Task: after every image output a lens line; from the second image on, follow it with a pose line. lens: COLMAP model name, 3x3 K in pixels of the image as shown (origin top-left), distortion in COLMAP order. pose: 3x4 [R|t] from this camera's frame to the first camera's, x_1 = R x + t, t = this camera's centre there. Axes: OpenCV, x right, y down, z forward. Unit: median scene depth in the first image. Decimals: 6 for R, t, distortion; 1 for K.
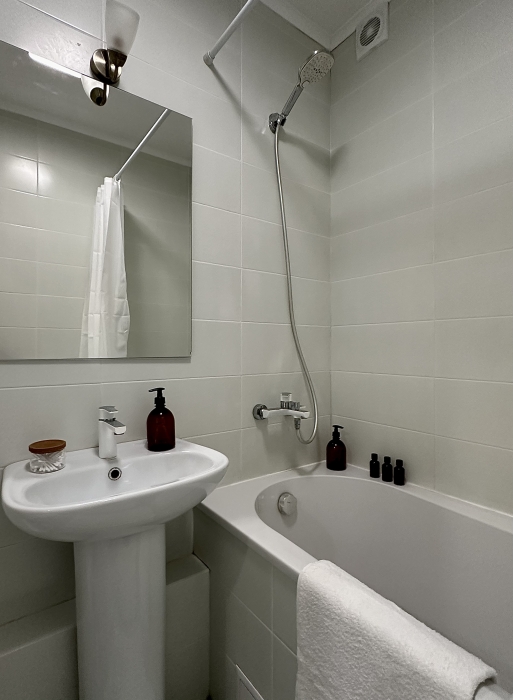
lens RADIAL K [[345.6, 0, 249.4], [0, 345.6, 343.1], [0, 0, 1]] dist [-0.002712, -0.000457]
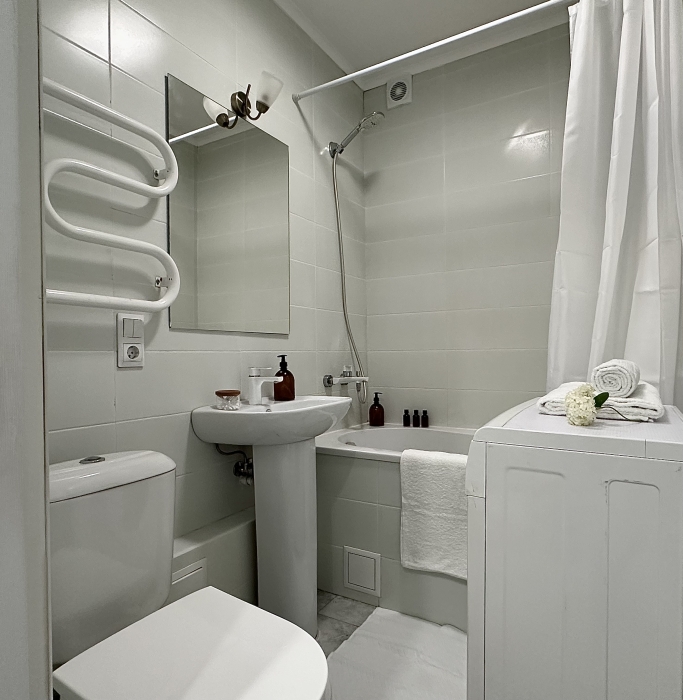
lens RADIAL K [[451.3, 0, 343.5], [0, 451.3, 352.7], [0, 0, 1]] dist [-0.004621, 0.002571]
pose [[0.917949, -0.011824, 0.396523, -0.564747], [0.010425, 0.999930, 0.005683, 0.087580], [-0.396562, -0.001083, 0.918007, -0.524899]]
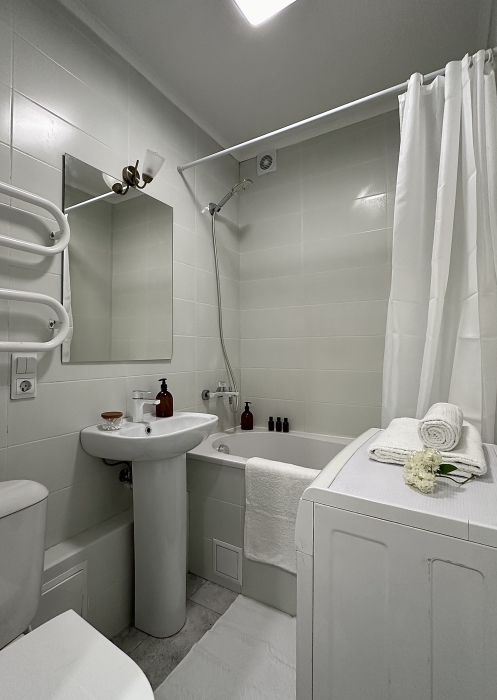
lens RADIAL K [[337.2, 0, 229.1], [0, 337.2, 339.1], [0, 0, 1]] dist [-0.003985, 0.000634]
pose [[0.928966, 0.007503, 0.370089, -0.430787], [0.002393, 0.999652, -0.026273, -0.009341], [-0.370157, 0.025292, 0.928625, -0.442485]]
